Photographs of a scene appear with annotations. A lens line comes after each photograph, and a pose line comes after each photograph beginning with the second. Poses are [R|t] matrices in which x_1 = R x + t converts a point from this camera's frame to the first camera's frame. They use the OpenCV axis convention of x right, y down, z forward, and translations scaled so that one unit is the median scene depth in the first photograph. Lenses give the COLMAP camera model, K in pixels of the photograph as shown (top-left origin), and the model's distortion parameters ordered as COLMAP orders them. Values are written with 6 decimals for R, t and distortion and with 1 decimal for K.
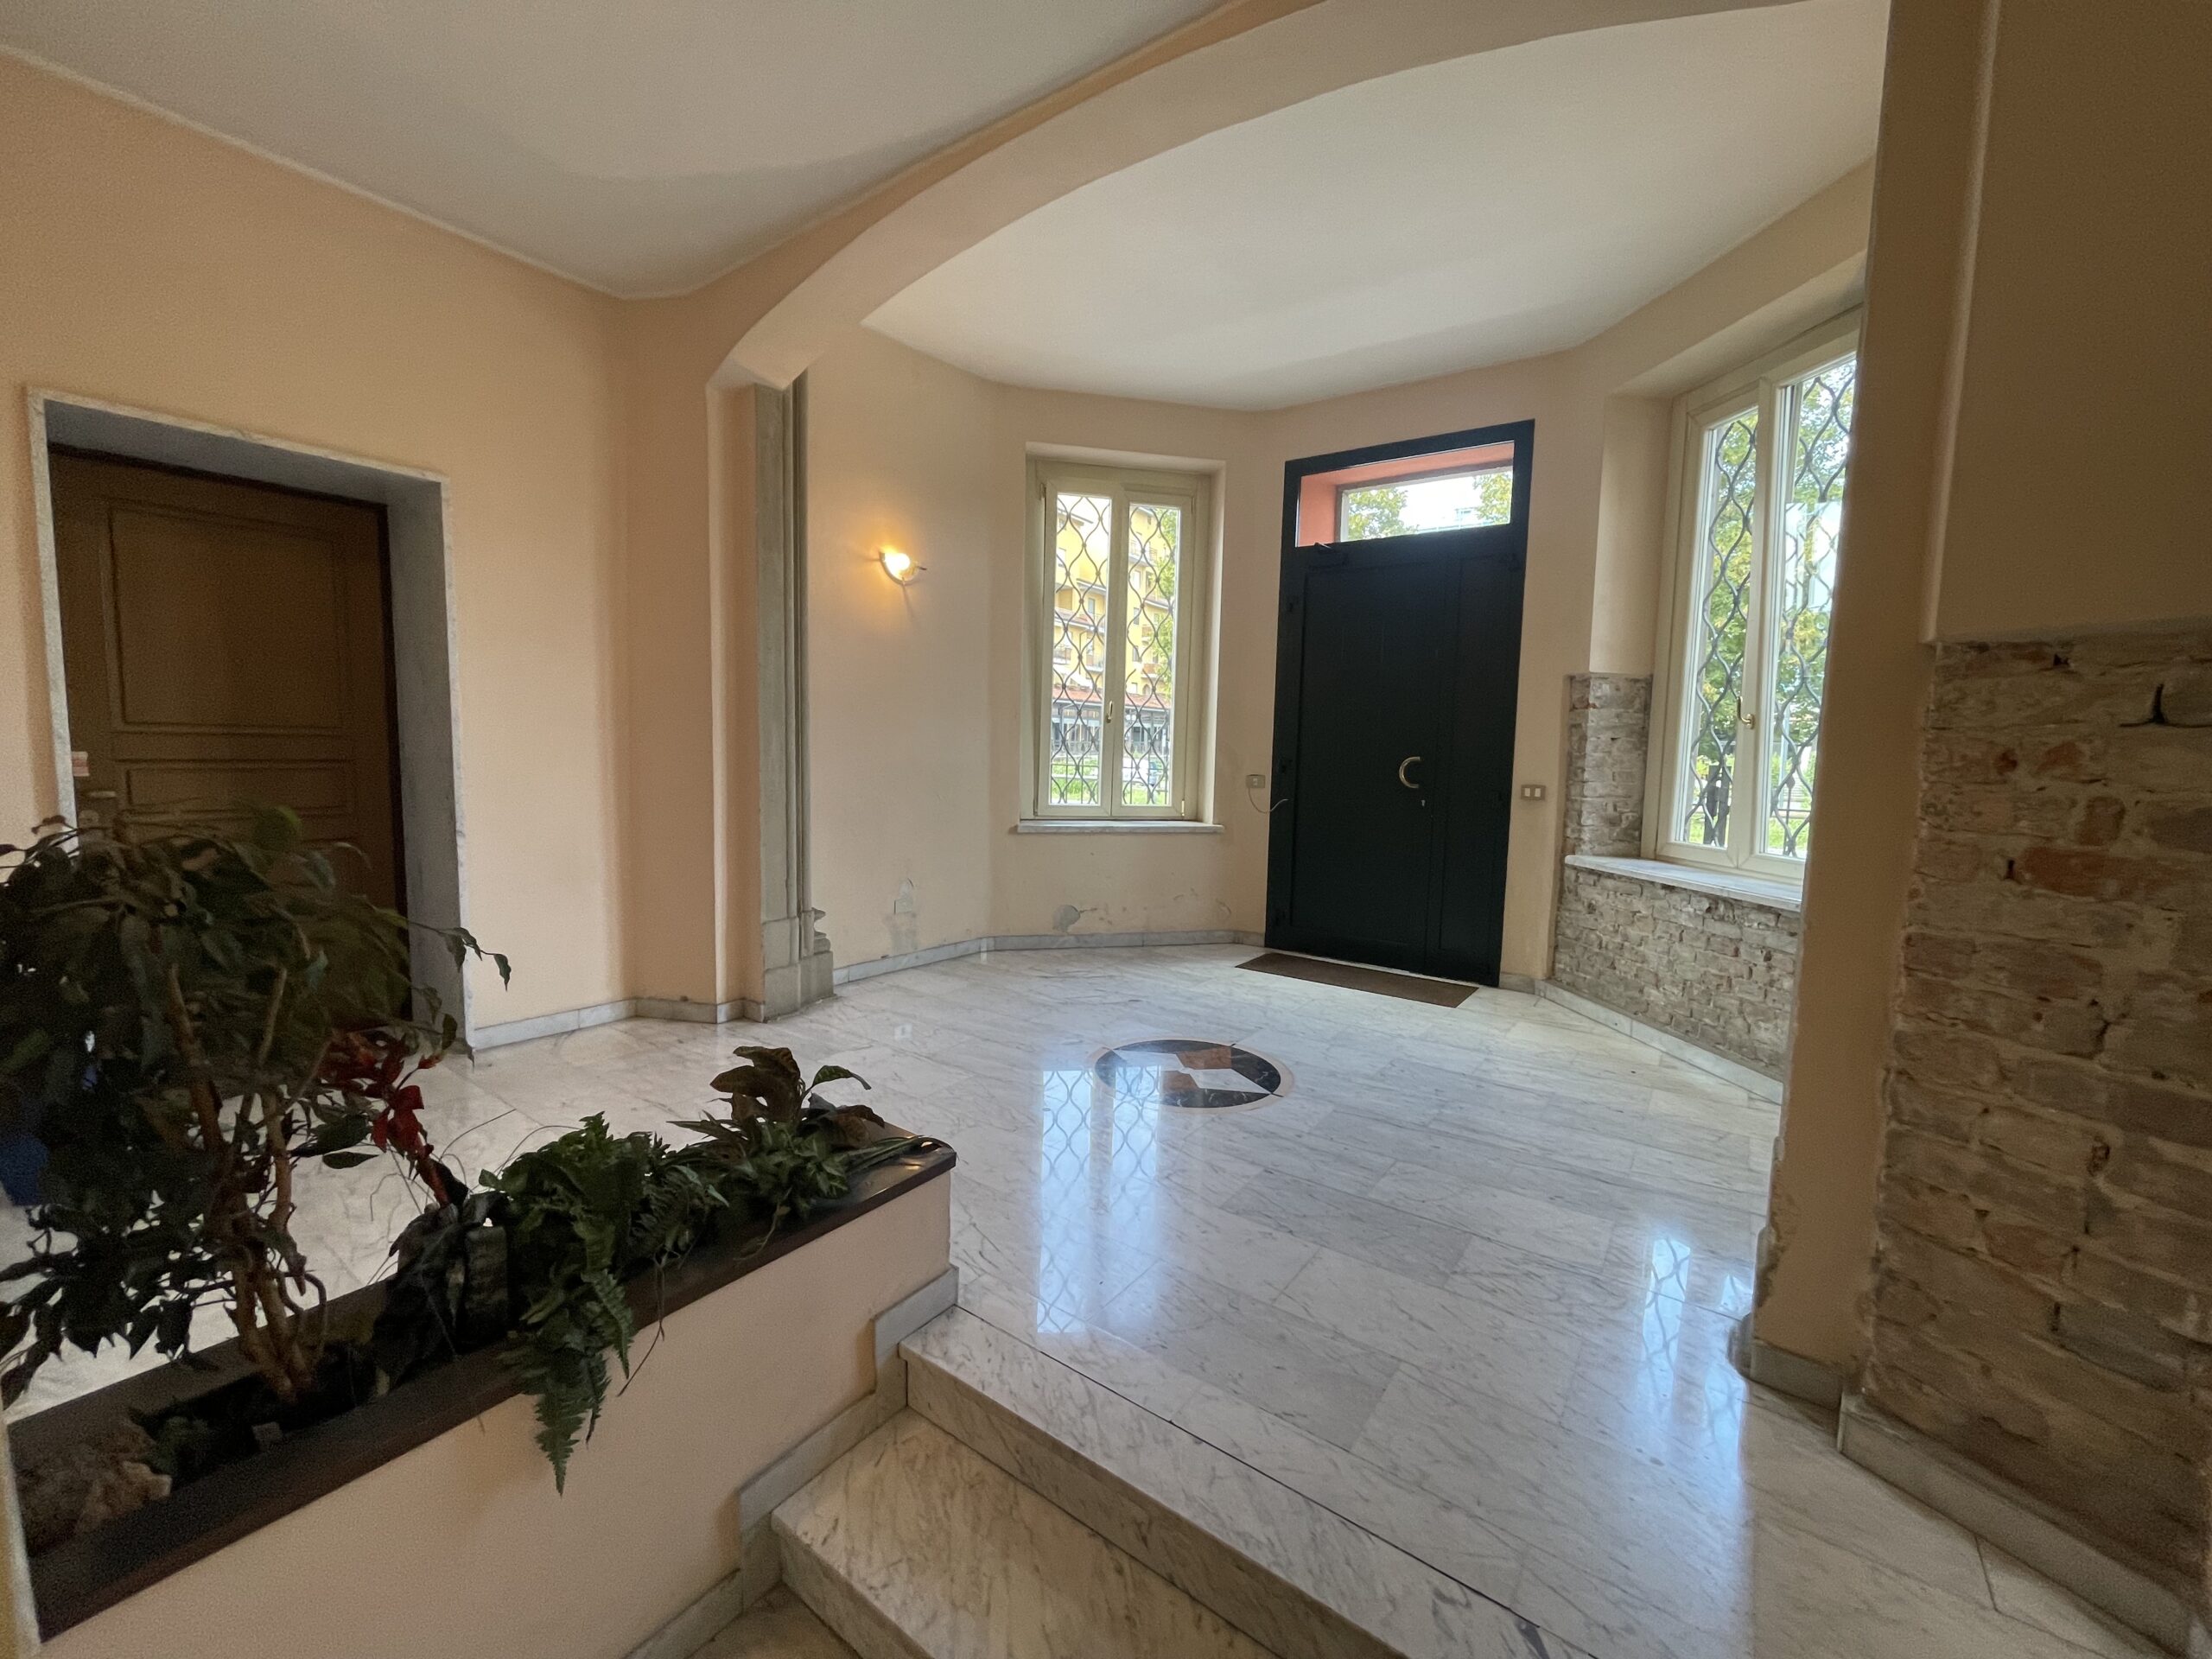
lens RADIAL K [[895.5, 0, 1100.9], [0, 895.5, 824.4], [0, 0, 1]] dist [0.000713, 0.000146]
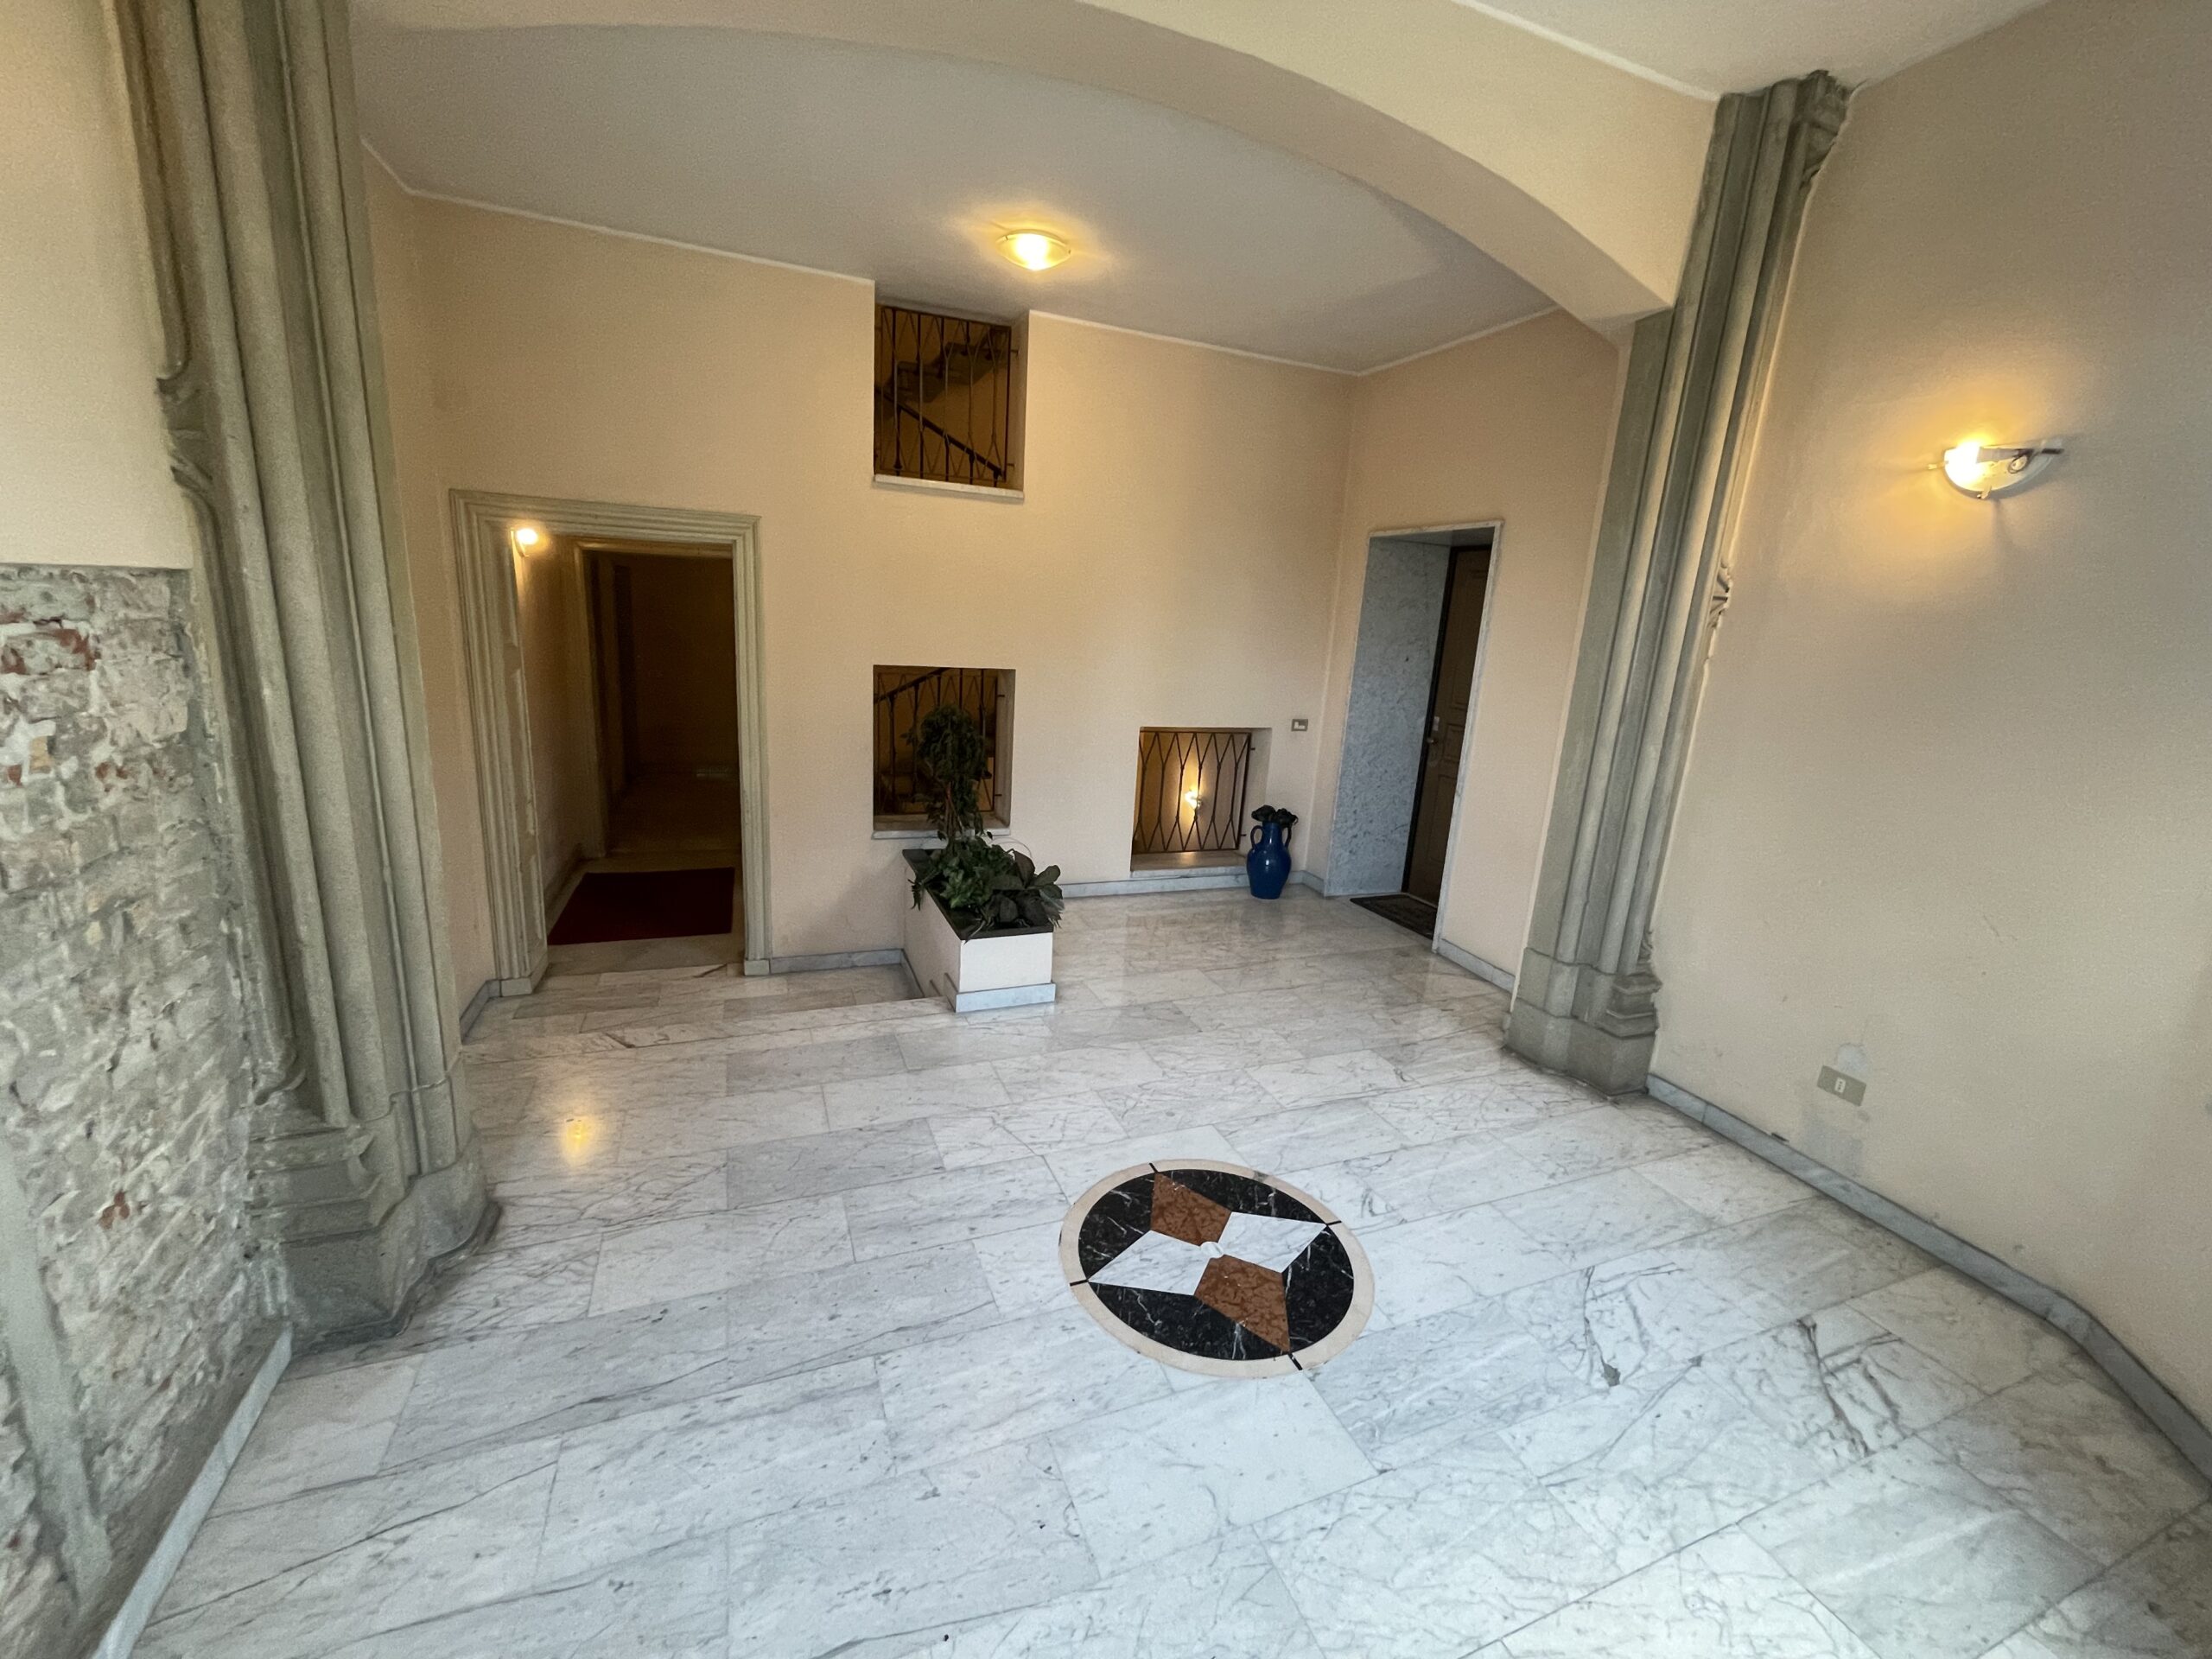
lens RADIAL K [[895.5, 0, 1100.9], [0, 895.5, 824.4], [0, 0, 1]] dist [0.000713, 0.000146]
pose [[-0.529405, 0.136751, -0.837275, 0.613465], [-0.152083, 0.955638, 0.252245, -0.177494], [0.834626, 0.260875, -0.485122, 1.081074]]
